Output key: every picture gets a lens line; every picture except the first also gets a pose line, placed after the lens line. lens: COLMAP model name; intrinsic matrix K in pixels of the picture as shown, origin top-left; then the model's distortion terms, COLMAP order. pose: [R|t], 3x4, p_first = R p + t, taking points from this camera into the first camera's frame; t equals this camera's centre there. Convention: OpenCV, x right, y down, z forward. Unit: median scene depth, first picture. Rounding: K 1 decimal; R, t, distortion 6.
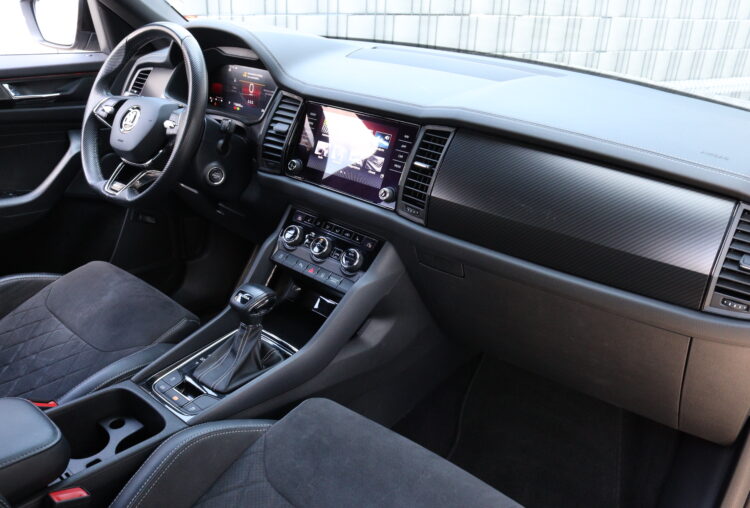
lens RADIAL K [[634.4, 0, 373.2], [0, 634.4, 256.1], [0, 0, 1]] dist [-0.134560, 0.091832]
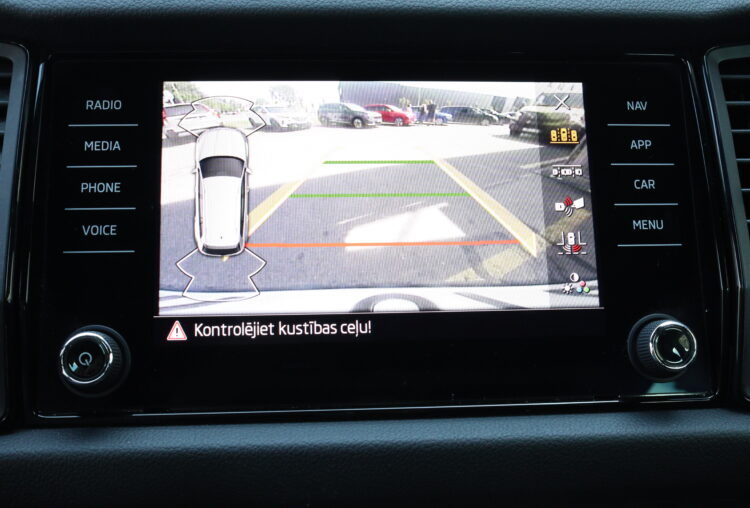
lens RADIAL K [[944.4, 0, 374.3], [0, 944.4, 254.1], [0, 0, 1]] dist [-0.064076, 0.000000]
pose [[0.693820, -0.185201, 0.695927, -0.288903], [0.321287, 0.944467, -0.068972, -0.137852], [-0.644506, 0.271446, 0.714793, 0.796044]]
